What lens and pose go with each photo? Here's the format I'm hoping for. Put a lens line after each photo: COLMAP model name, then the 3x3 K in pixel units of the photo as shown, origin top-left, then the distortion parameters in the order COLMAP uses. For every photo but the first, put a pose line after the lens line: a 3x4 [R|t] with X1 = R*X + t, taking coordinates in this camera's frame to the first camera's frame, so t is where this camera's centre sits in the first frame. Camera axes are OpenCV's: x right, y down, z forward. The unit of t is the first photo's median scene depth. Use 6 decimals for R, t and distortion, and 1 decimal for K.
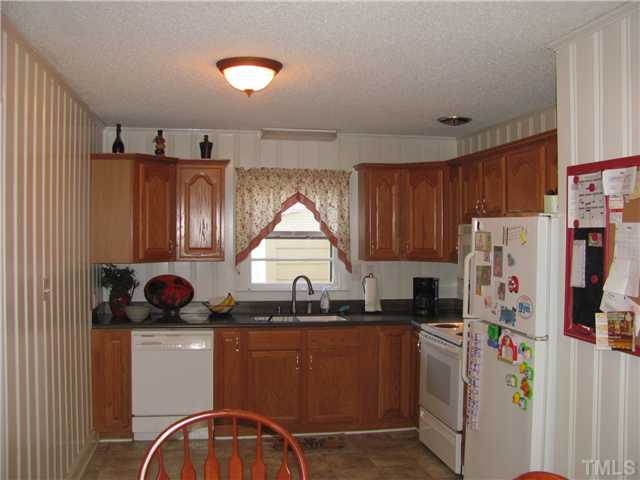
lens RADIAL K [[670.7, 0, 320.0], [0, 670.7, 240.0], [0, 0, 1]] dist [-0.201586, 0.261881]
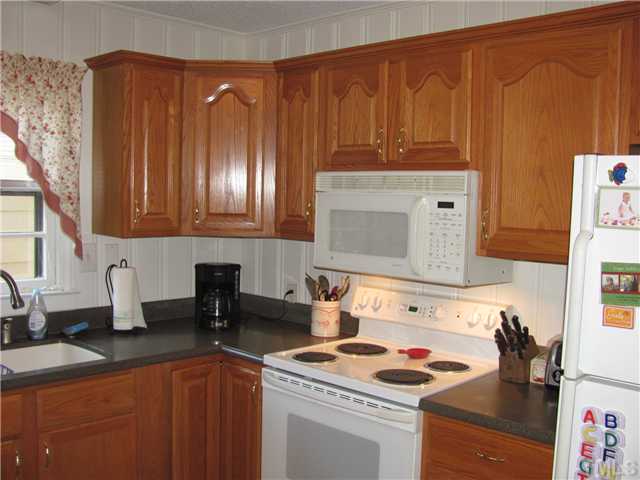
lens RADIAL K [[670.7, 0, 320.0], [0, 670.7, 240.0], [0, 0, 1]] dist [-0.201586, 0.261881]
pose [[0.809325, -0.024118, 0.586866, -0.110500], [-0.013425, 0.998136, 0.059534, 0.000020], [-0.587208, -0.056061, 0.807493, 0.477767]]
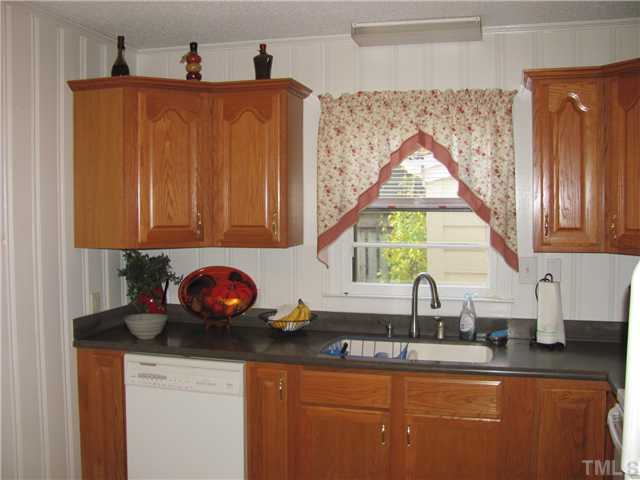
lens RADIAL K [[670.7, 0, 320.0], [0, 670.7, 240.0], [0, 0, 1]] dist [-0.201586, 0.261881]
pose [[0.904031, 0.016244, -0.427157, 0.137256], [-0.000347, 0.999305, 0.037268, 0.002087], [0.427466, -0.033543, 0.903409, 0.438095]]
